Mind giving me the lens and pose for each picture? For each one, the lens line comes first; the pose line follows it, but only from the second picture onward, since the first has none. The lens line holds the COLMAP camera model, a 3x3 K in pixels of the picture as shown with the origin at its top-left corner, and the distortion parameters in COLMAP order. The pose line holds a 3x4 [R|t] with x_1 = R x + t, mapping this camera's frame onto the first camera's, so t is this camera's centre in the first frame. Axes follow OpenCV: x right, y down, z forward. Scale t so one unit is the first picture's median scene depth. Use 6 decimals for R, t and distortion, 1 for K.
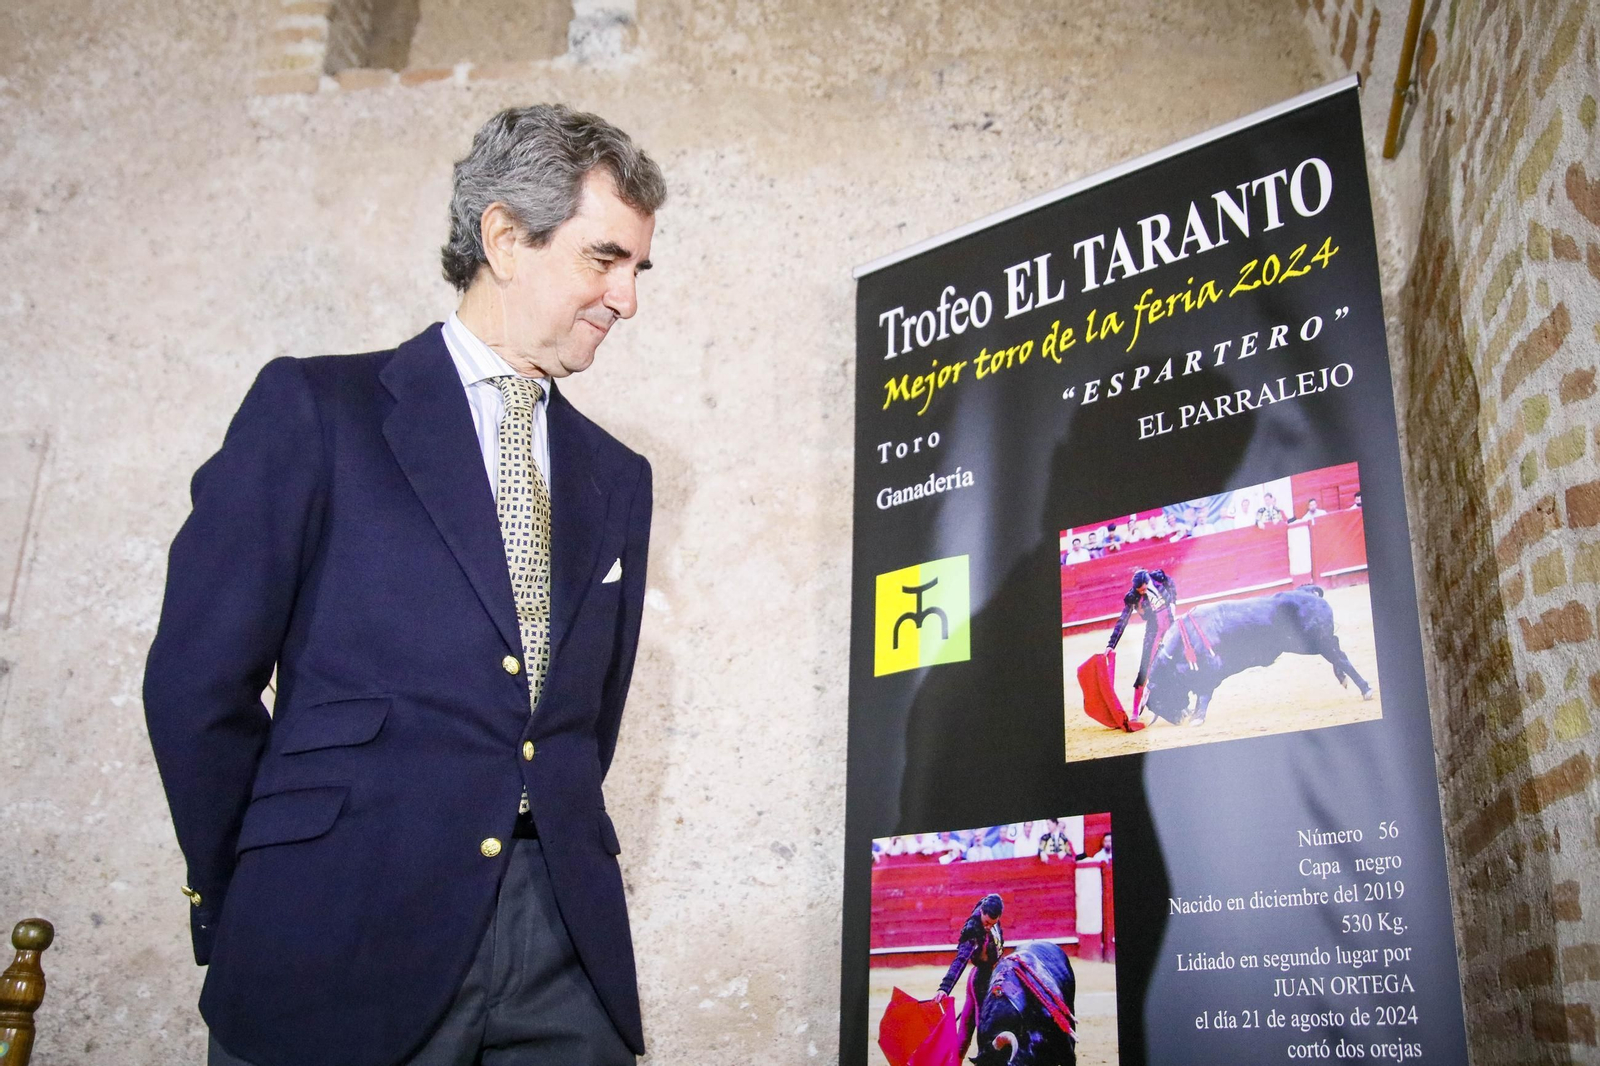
lens RADIAL K [[1587.1, 0, 800.0], [0, 1587.1, 533.0], [0, 0, 1]] dist [-0.077892, 0.164075]
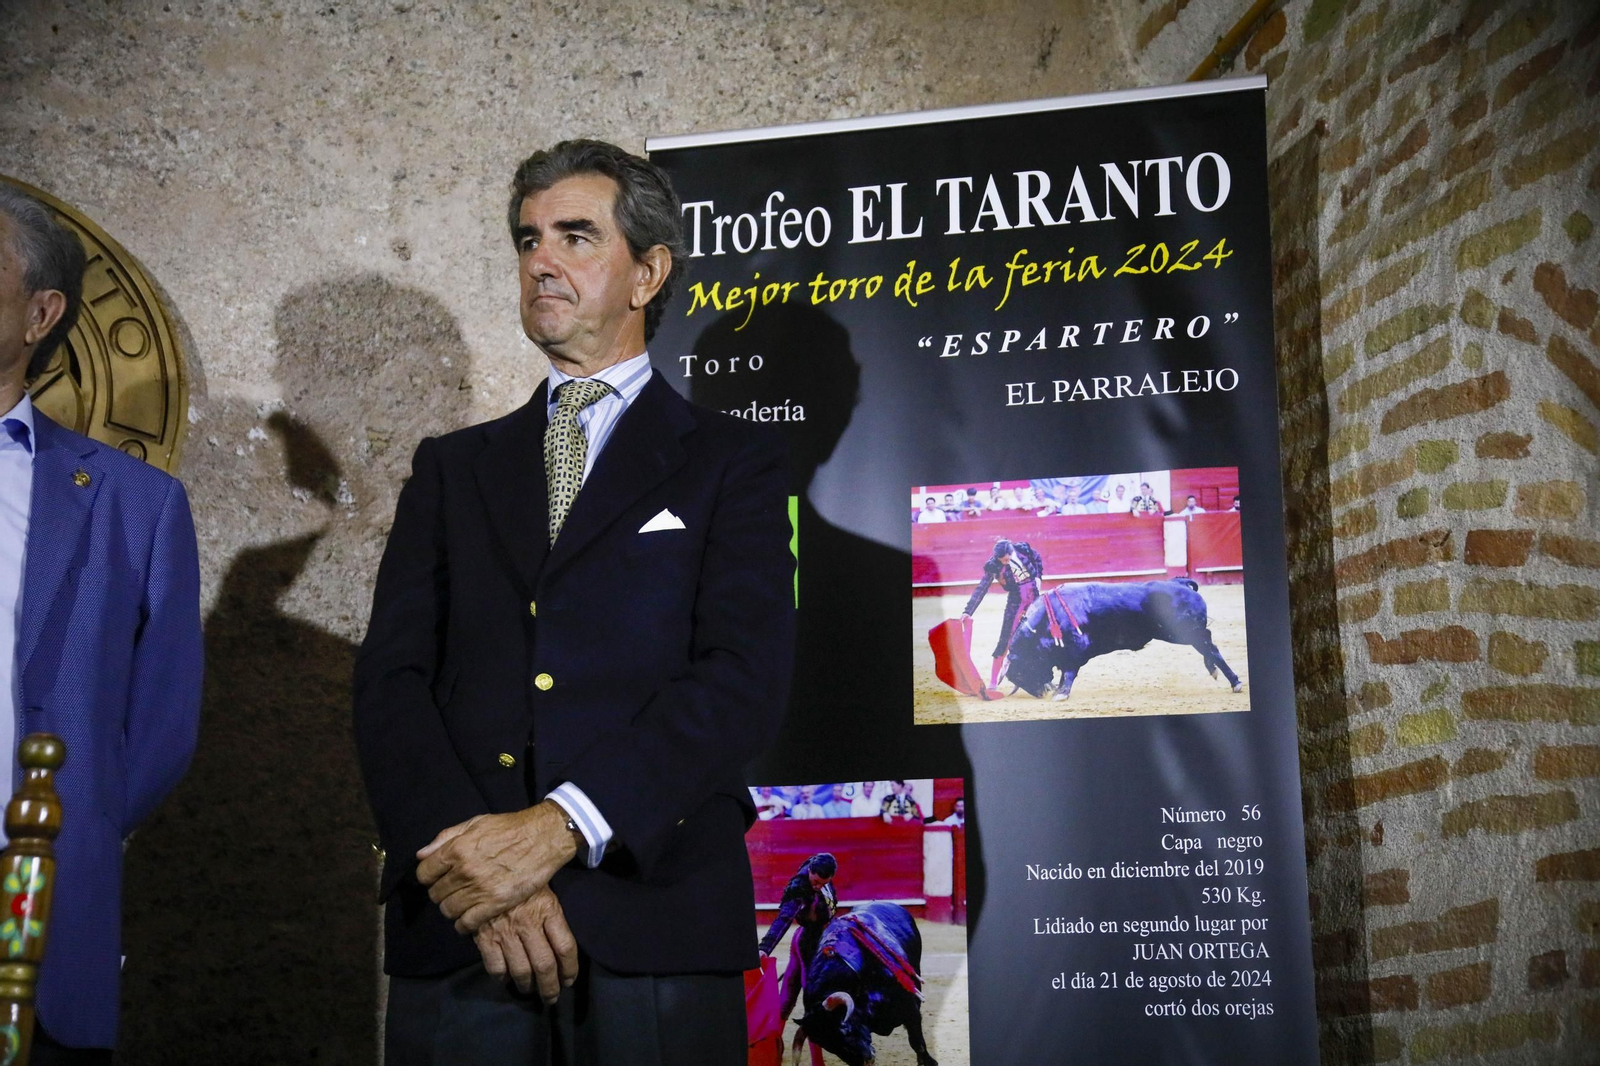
lens RADIAL K [[2514.8, 0, 782.3], [0, 2514.8, 539.4], [0, 0, 1]] dist [0.232880, 0.288998]
pose [[0.896817, 0.116542, 0.426774, -0.562377], [-0.142375, 0.989388, 0.029005, -0.002768], [-0.418865, -0.086775, 0.903893, -0.357557]]
